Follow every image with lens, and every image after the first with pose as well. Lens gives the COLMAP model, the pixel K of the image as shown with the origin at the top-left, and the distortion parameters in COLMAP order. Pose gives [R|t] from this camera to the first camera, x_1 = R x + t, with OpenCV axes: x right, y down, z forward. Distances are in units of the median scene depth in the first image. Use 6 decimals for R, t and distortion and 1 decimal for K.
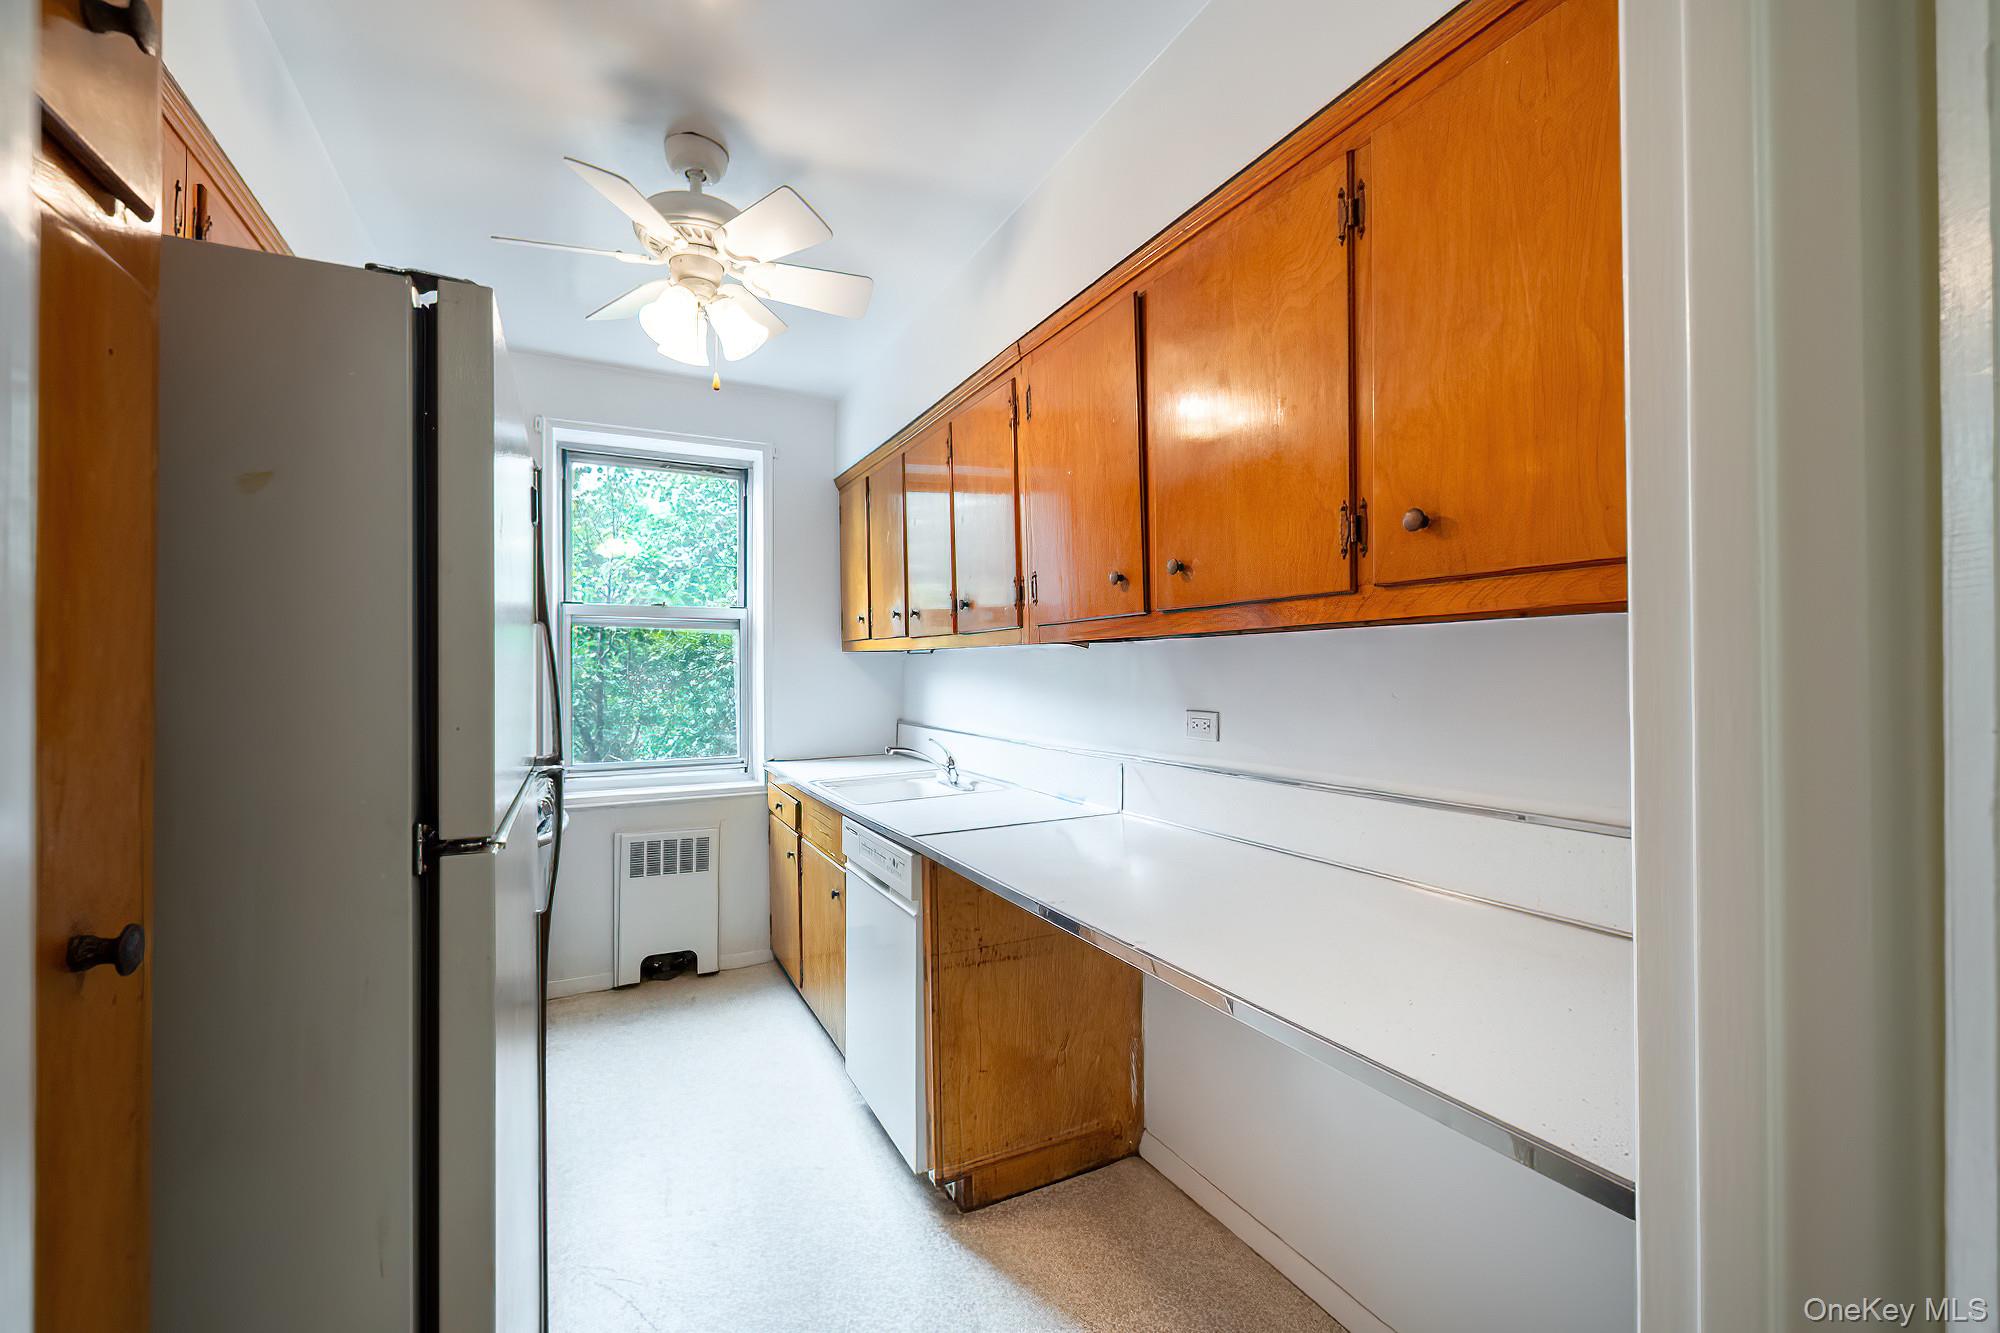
lens RADIAL K [[841.2, 0, 1000.0], [0, 841.2, 666.5], [0, 0, 1]] dist [-0.000366, 0.000176]
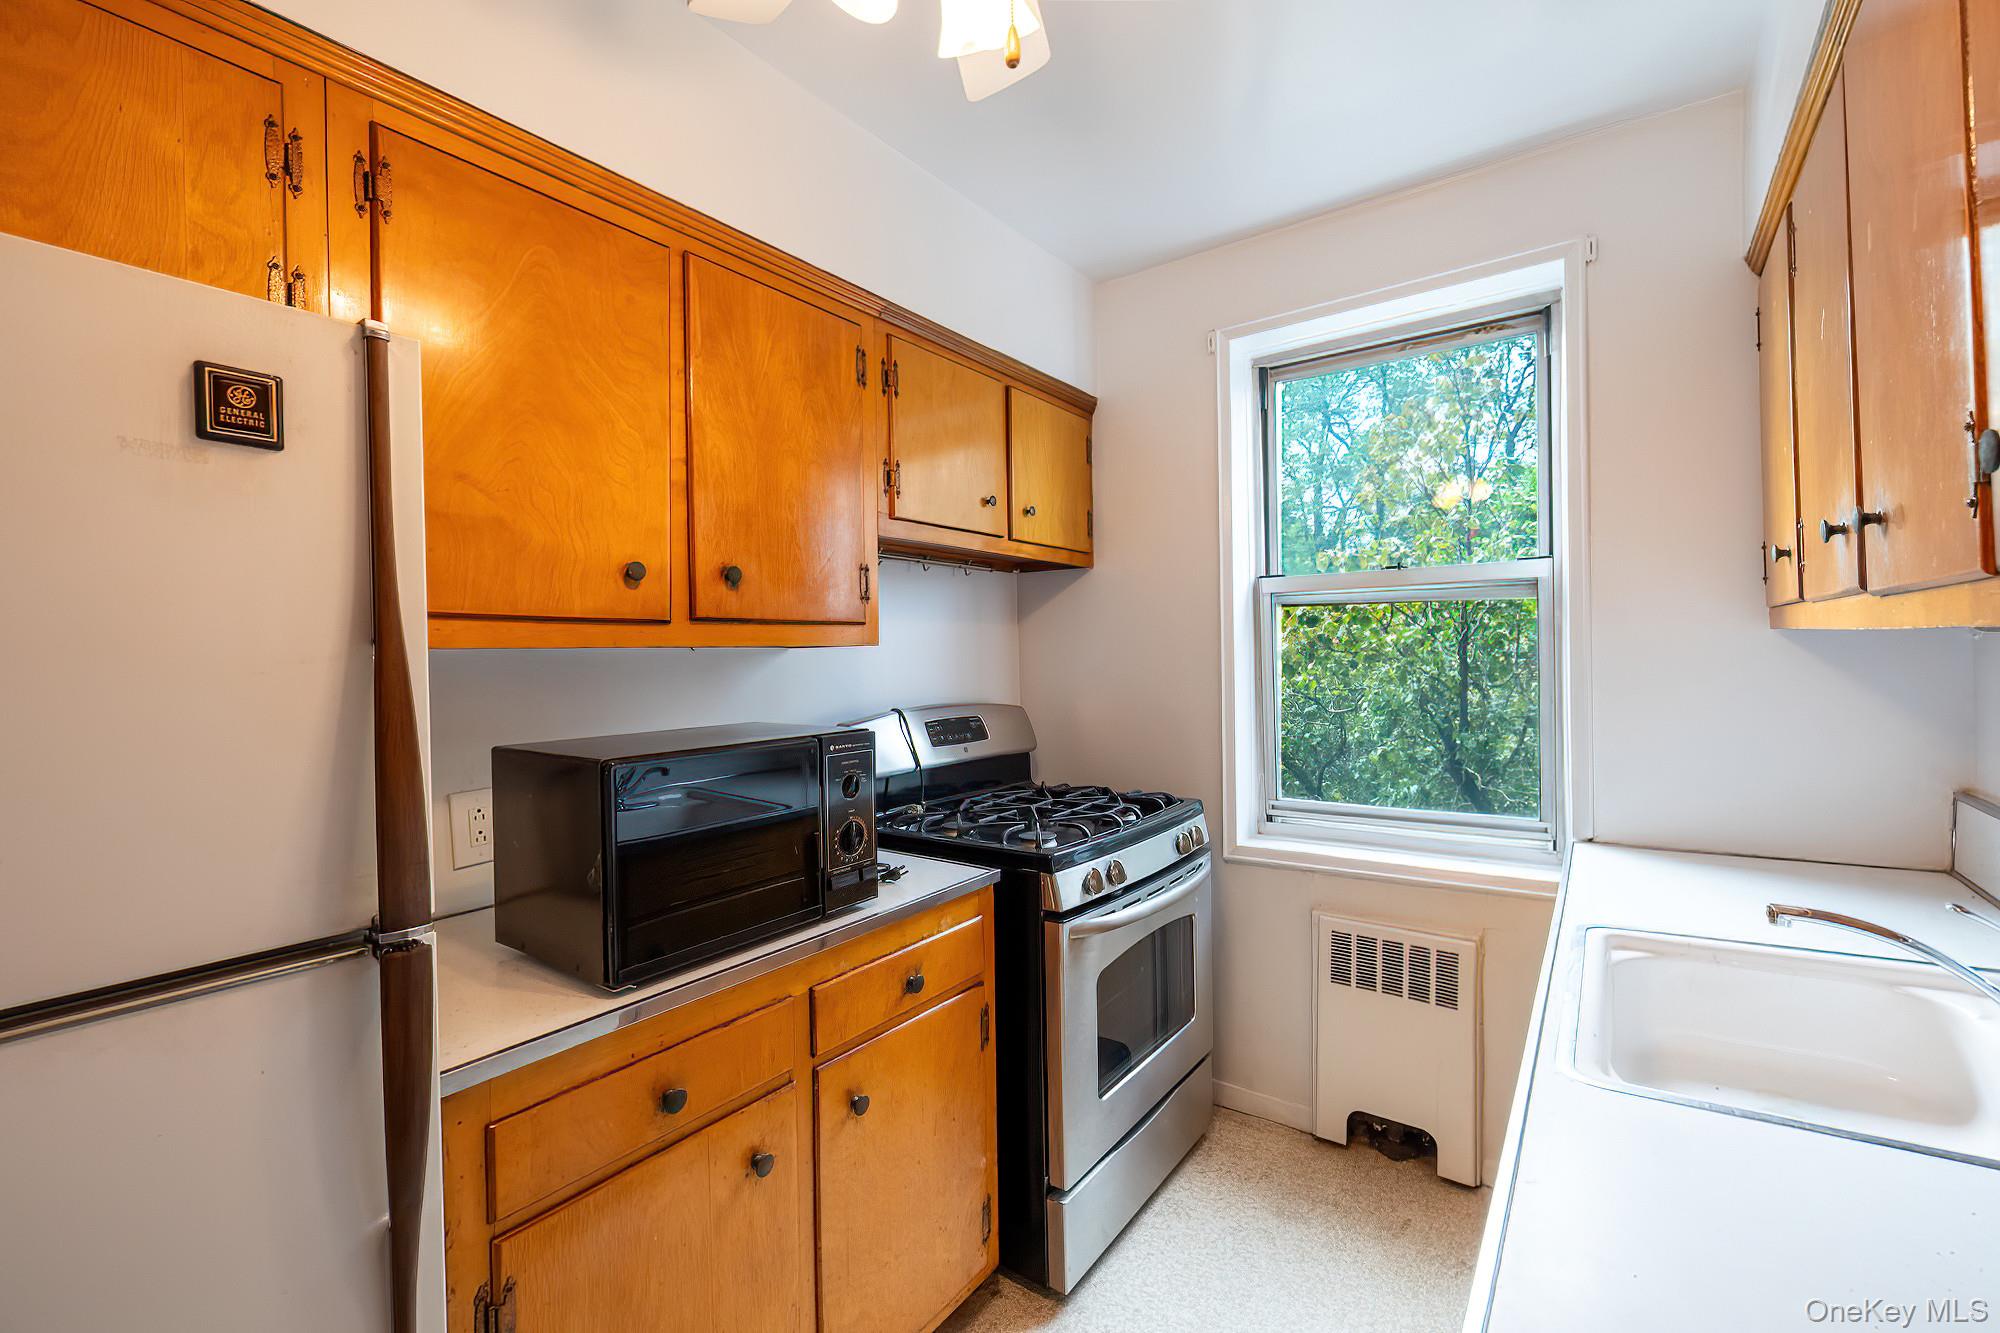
lens RADIAL K [[841.2, 0, 1000.0], [0, 841.2, 666.5], [0, 0, 1]] dist [-0.000366, 0.000176]
pose [[0.462555, 0.005839, -0.886571, 0.027426], [0.022278, 0.999586, 0.018206, -0.016591], [0.886310, -0.028172, 0.462234, 0.456000]]
